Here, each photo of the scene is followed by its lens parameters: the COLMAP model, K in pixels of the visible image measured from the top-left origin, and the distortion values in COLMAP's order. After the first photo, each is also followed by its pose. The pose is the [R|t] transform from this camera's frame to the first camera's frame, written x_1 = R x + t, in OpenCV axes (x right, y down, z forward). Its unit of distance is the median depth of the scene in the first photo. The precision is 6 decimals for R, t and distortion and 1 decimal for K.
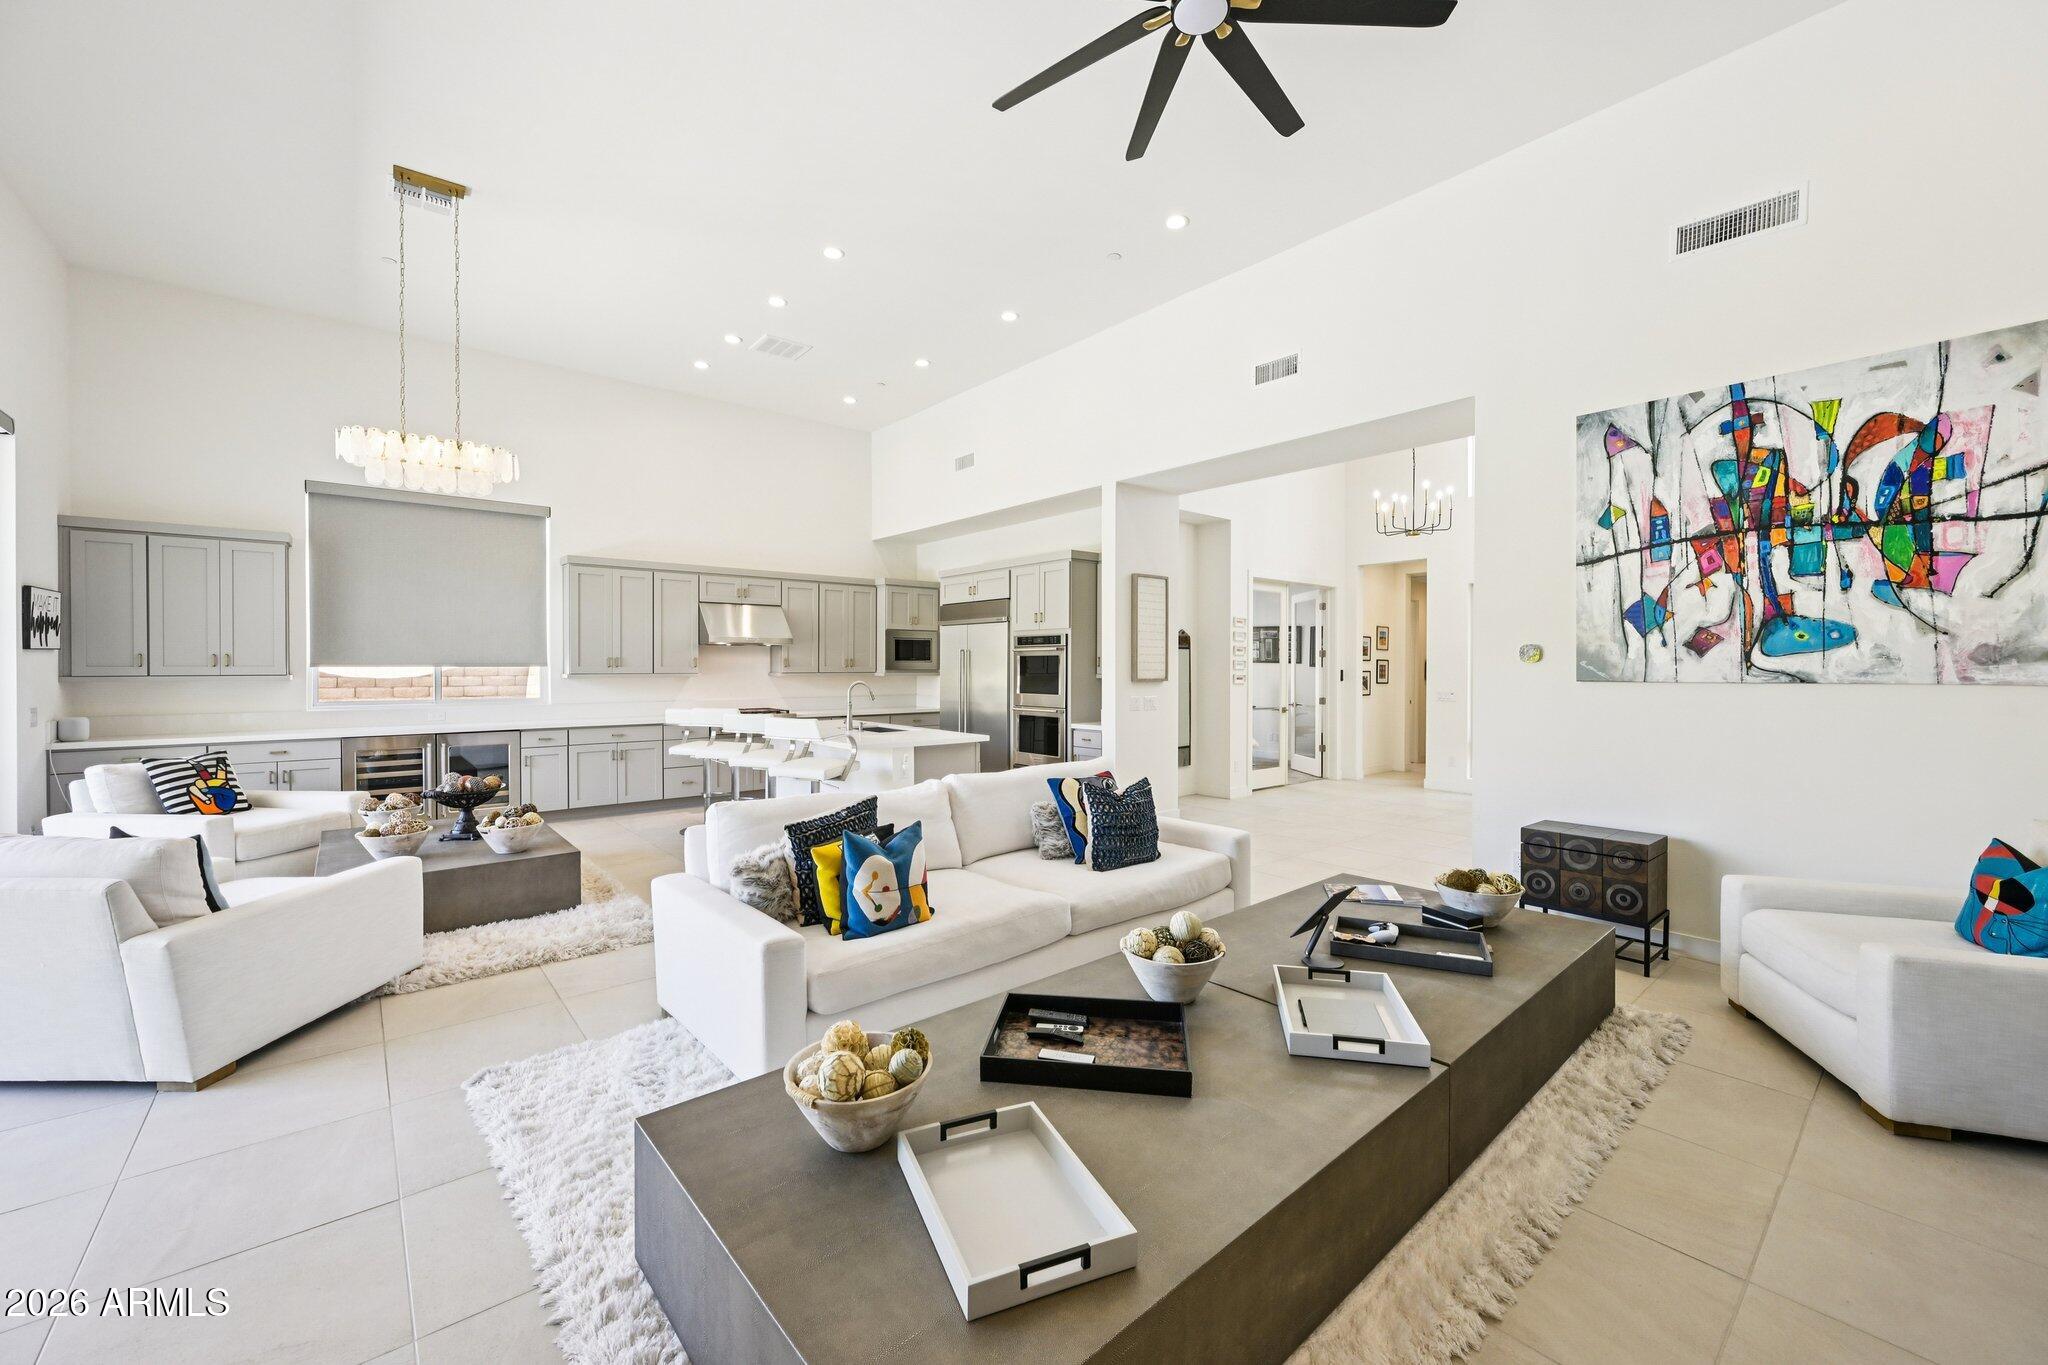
lens RADIAL K [[808.2, 0, 1025.9], [0, 808.2, 674.7], [0, 0, 1]] dist [-0.001046, -0.000262]
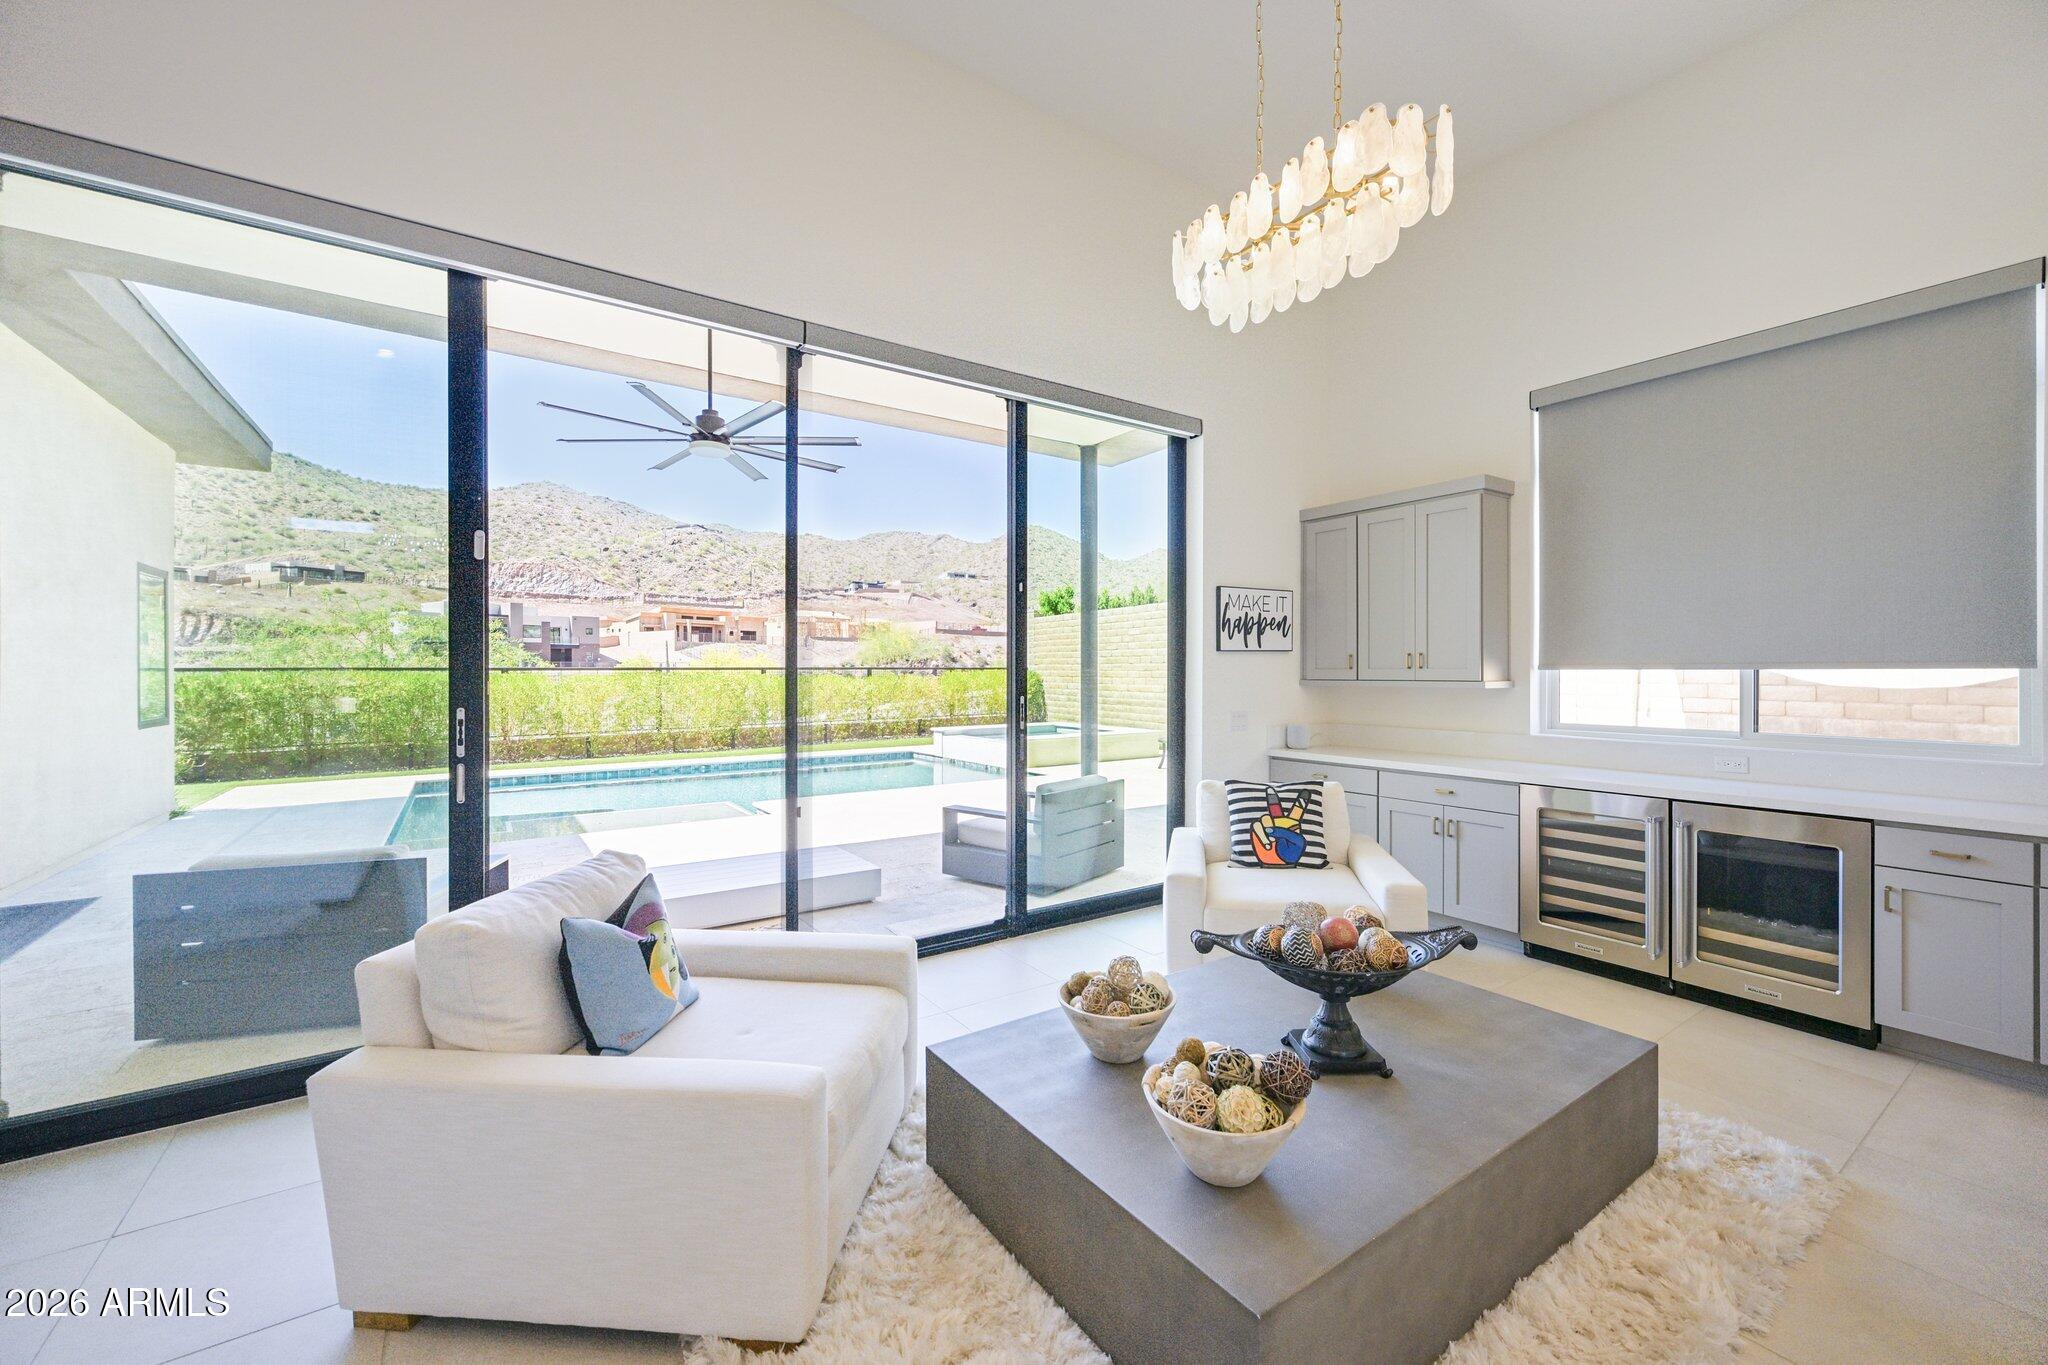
lens RADIAL K [[809.2, 0, 1018.2], [0, 809.2, 671.4], [0, 0, 1]] dist [0.002426, 0.000205]
pose [[-0.100061, 0.002089, -0.994979, -0.191930], [-0.008742, 0.999957, 0.002979, -0.006212], [0.994943, 0.008997, -0.100038, 0.694539]]
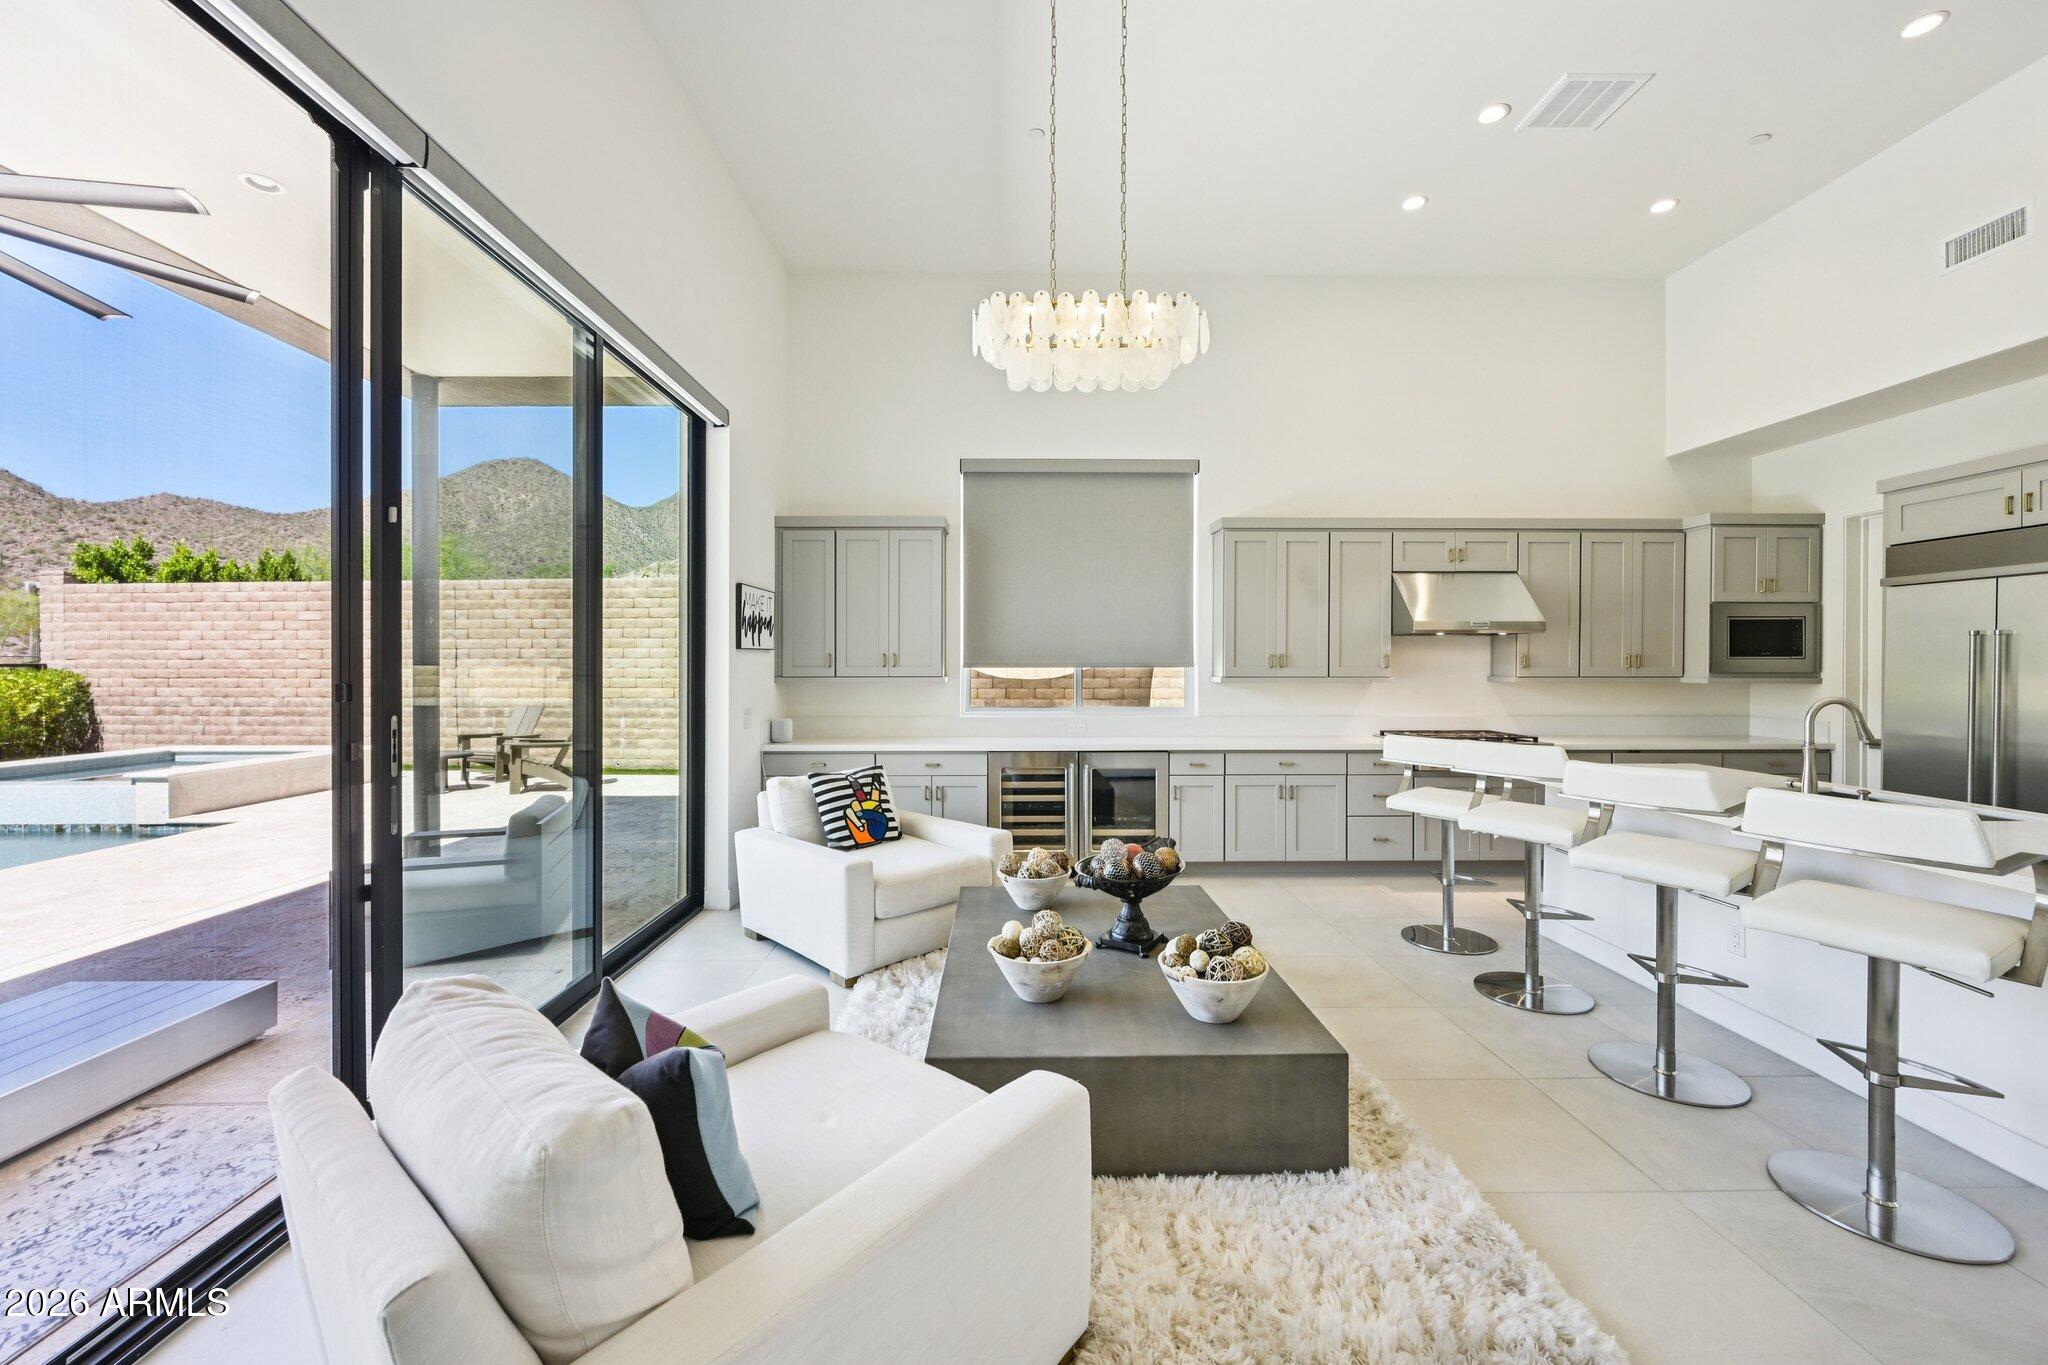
lens RADIAL K [[809.2, 0, 1018.2], [0, 809.2, 671.4], [0, 0, 1]] dist [0.002426, 0.000205]
pose [[0.774854, 0.003194, -0.632132, -0.295889], [-0.006566, 0.999974, -0.002995, -0.003128], [0.632106, 0.006471, 0.774855, 0.373269]]
